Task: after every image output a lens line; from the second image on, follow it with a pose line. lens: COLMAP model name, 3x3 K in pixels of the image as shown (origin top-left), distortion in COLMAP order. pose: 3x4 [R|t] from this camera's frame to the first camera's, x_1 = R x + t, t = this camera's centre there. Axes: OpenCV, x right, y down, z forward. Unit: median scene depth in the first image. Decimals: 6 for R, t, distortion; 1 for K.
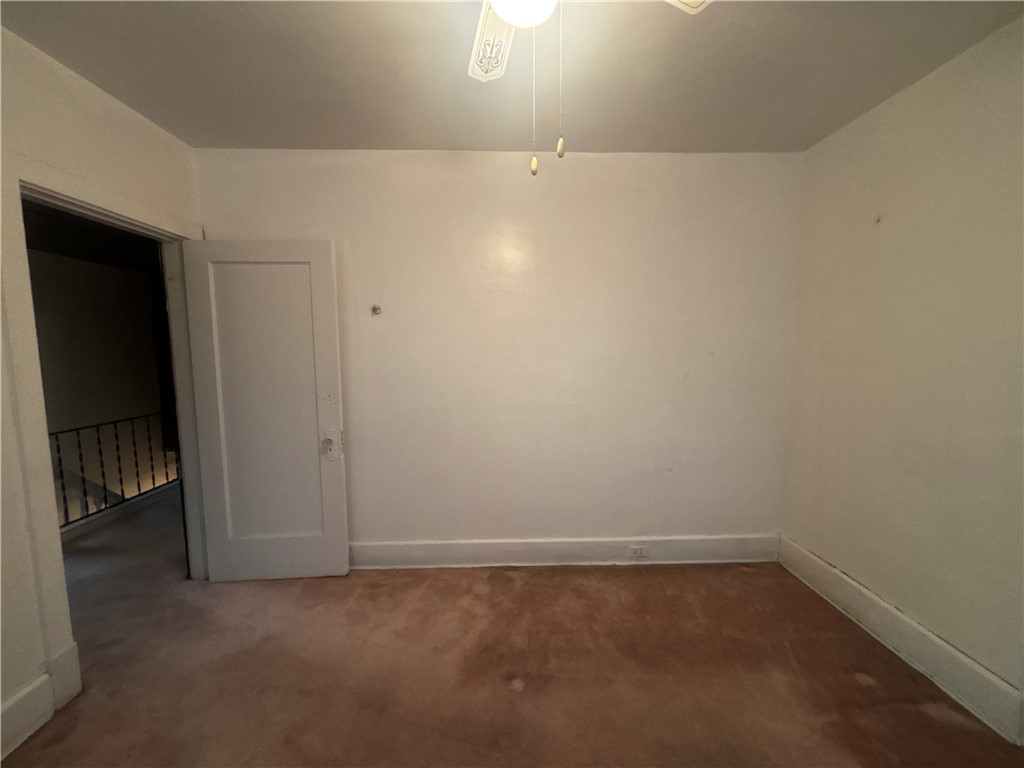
lens RADIAL K [[415.3, 0, 509.8], [0, 415.3, 384.3], [0, 0, 1]] dist [0.000085, 0.000225]
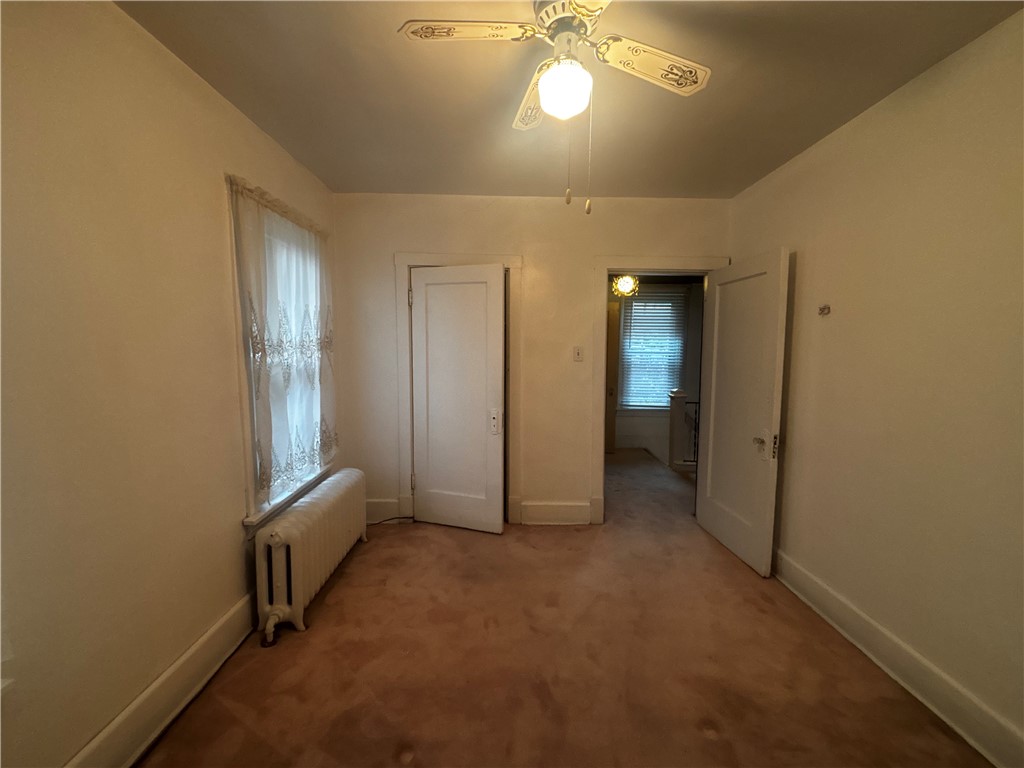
lens RADIAL K [[415.3, 0, 509.8], [0, 415.3, 384.3], [0, 0, 1]] dist [0.000085, 0.000225]
pose [[-0.022412, 0.095766, -0.995152, 0.637607], [-0.103925, 0.989786, 0.097590, -0.040926], [0.994333, 0.105608, -0.012231, 0.388110]]
